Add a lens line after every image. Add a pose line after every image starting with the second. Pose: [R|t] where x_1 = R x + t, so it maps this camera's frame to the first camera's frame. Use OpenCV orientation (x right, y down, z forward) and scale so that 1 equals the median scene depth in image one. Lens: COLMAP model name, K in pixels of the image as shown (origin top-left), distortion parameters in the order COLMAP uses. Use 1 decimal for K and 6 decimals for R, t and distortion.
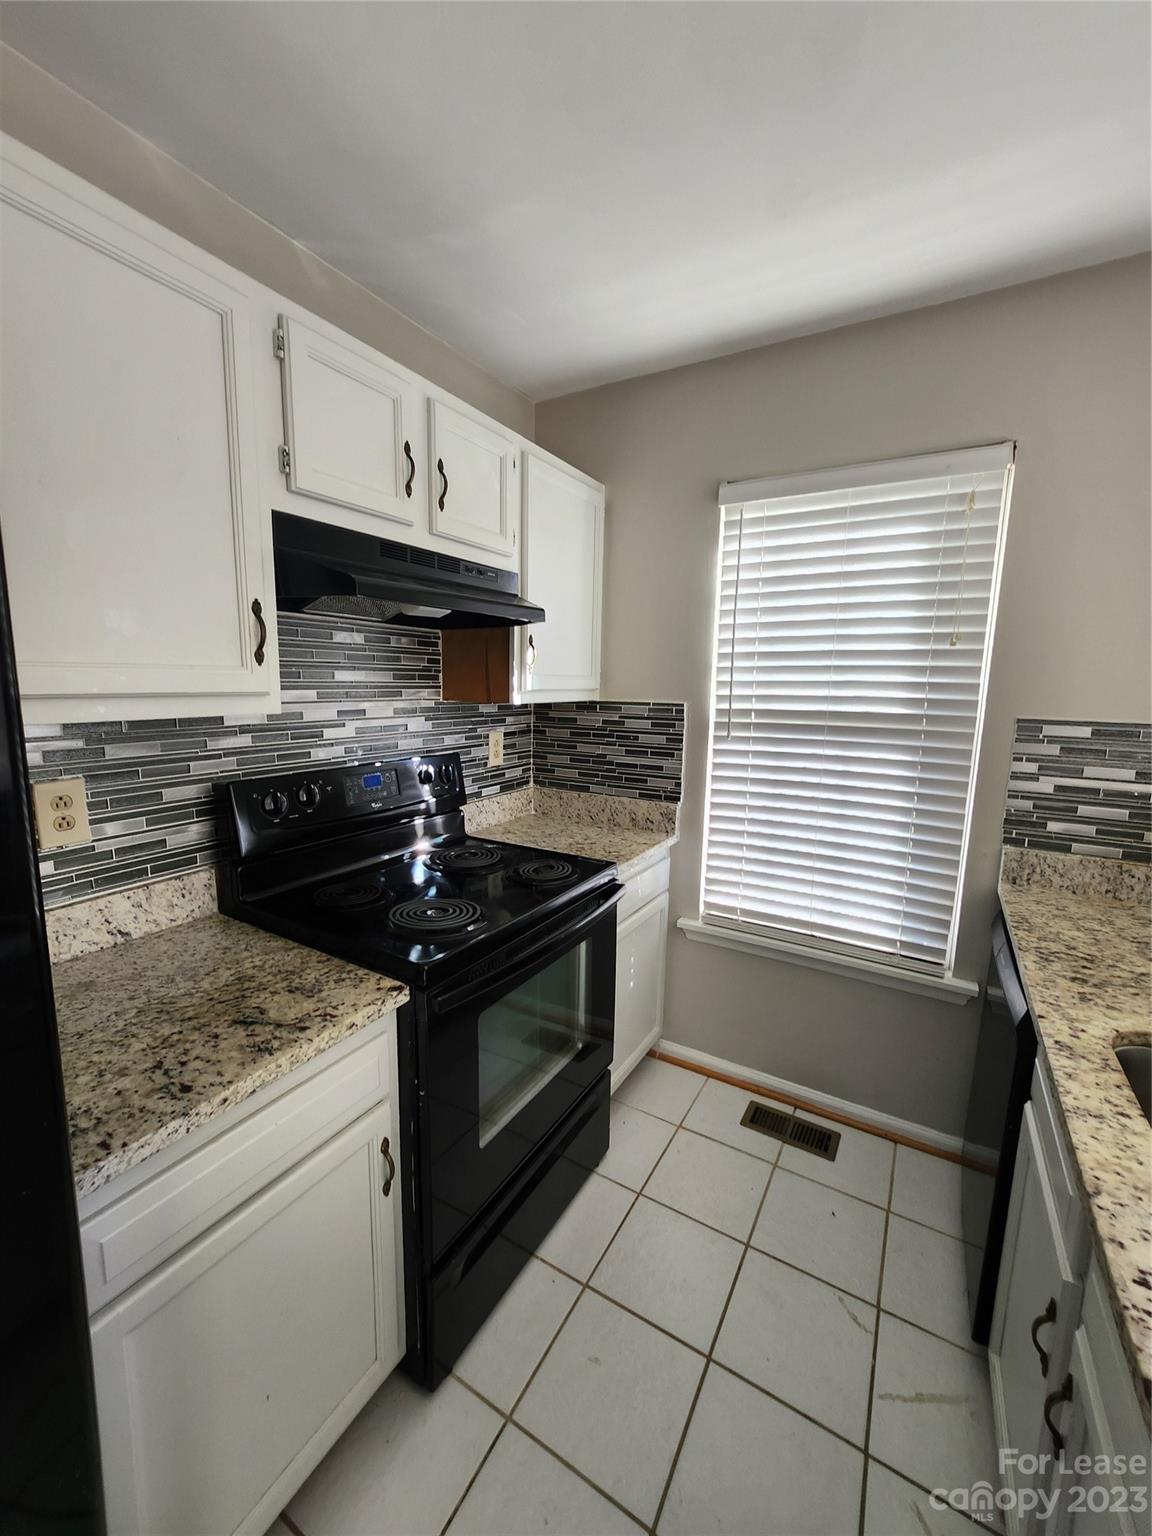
lens RADIAL K [[609.1, 0, 582.0], [0, 609.1, 771.9], [0, 0, 1]] dist [-0.001013, 0.000313]
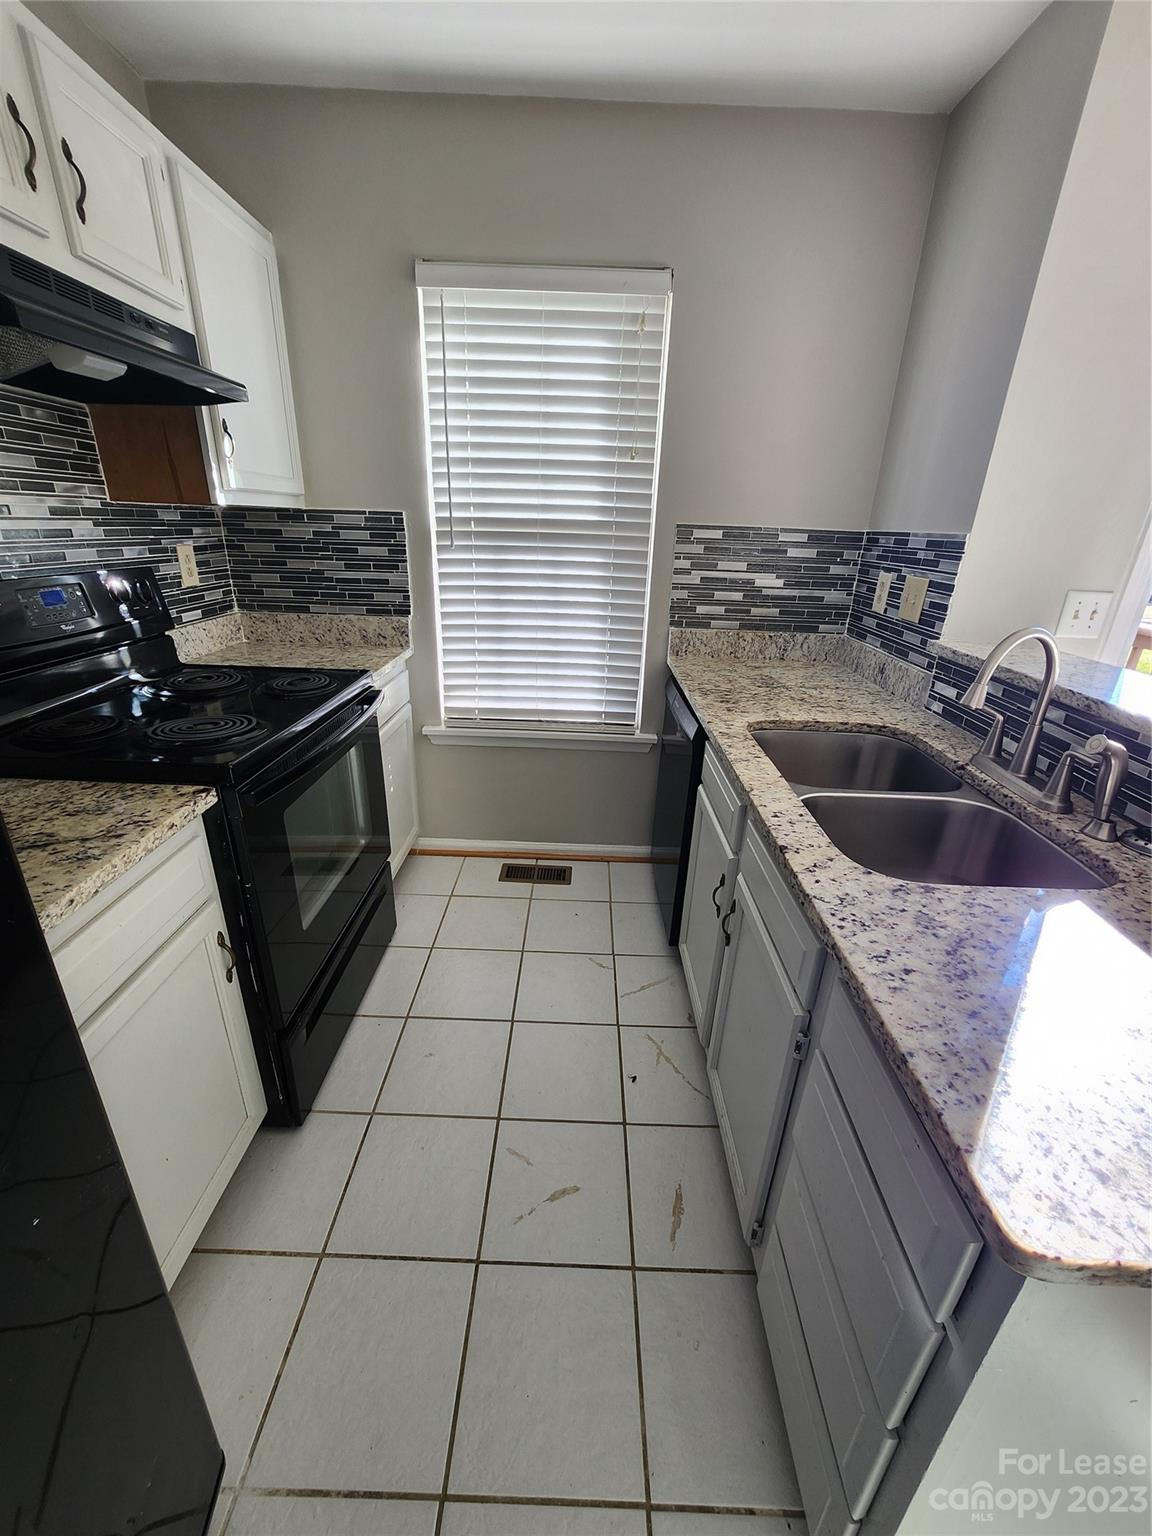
lens RADIAL K [[606.8, 0, 582.6], [0, 606.8, 763.3], [0, 0, 1]] dist [-0.003962, 0.002067]
pose [[0.868095, -0.175485, 0.464344, -0.126245], [0.059575, 0.965498, 0.253505, 0.058483], [-0.492810, -0.192403, 0.848598, -0.072414]]
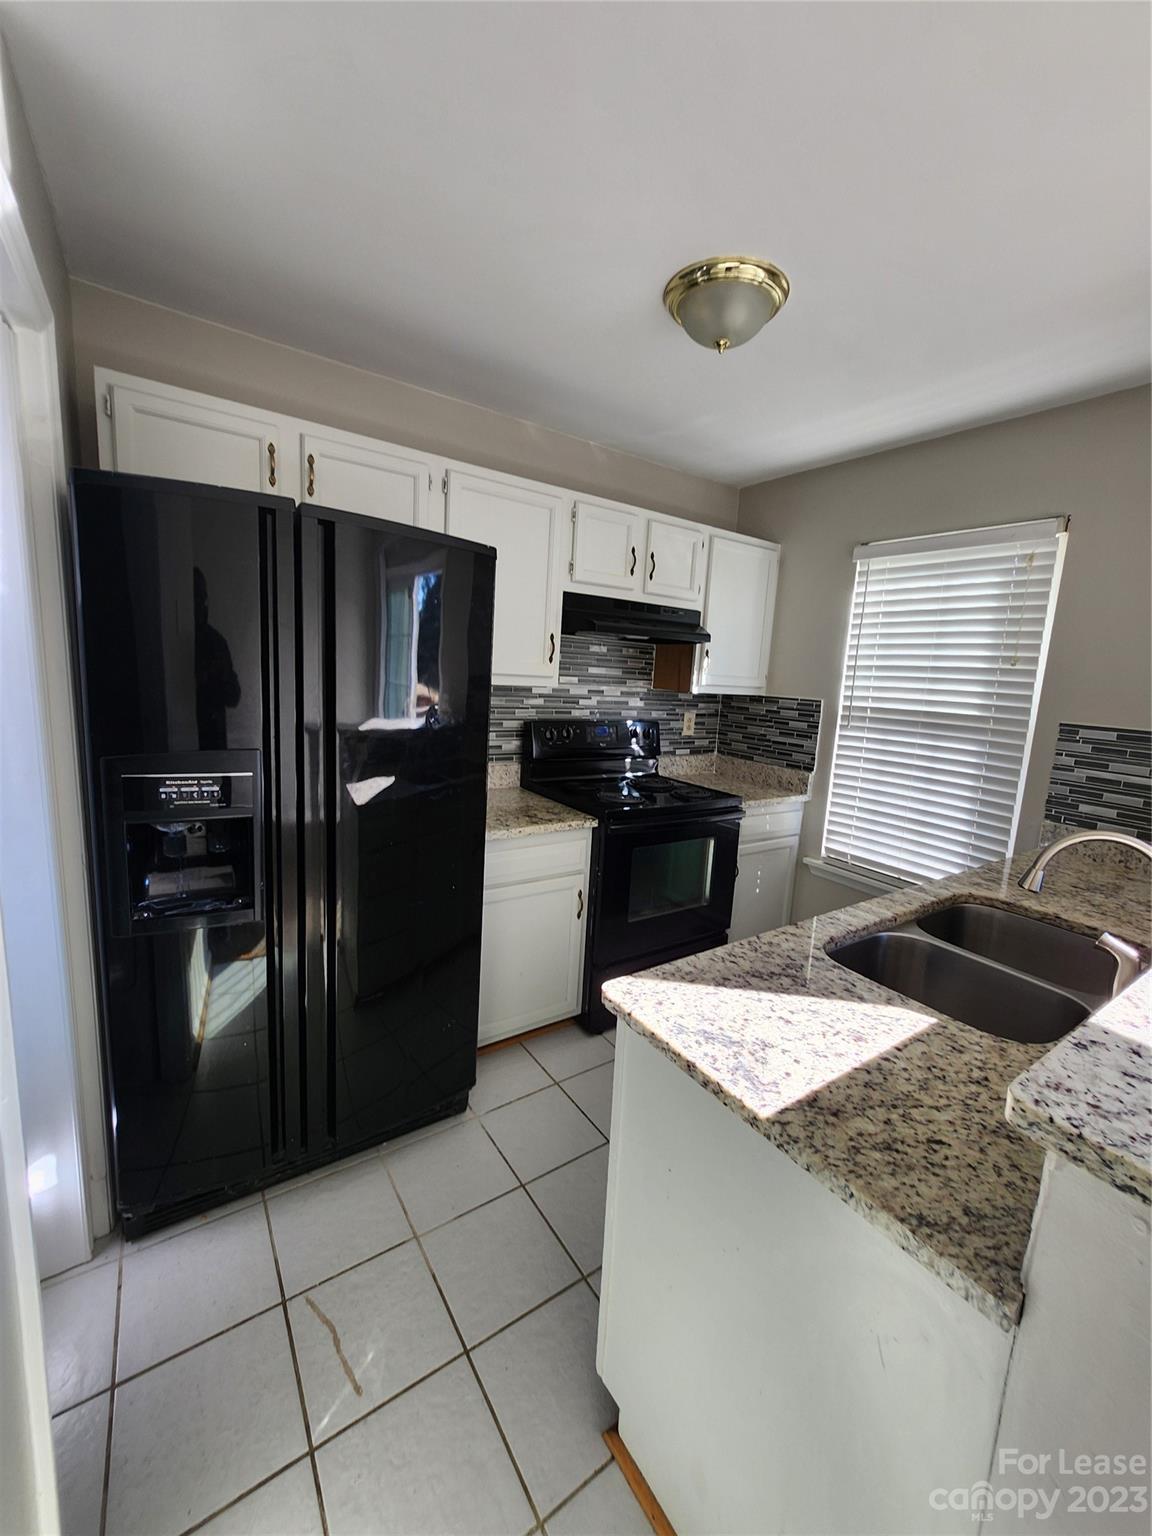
lens RADIAL K [[617.1, 0, 603.0], [0, 617.1, 762.9], [0, 0, 1]] dist [0.000604, 0.000207]
pose [[0.917886, 0.097083, -0.384785, 0.307837], [-0.103906, 0.994582, 0.003075, 0.088705], [0.382999, 0.037159, 0.923001, -0.556305]]
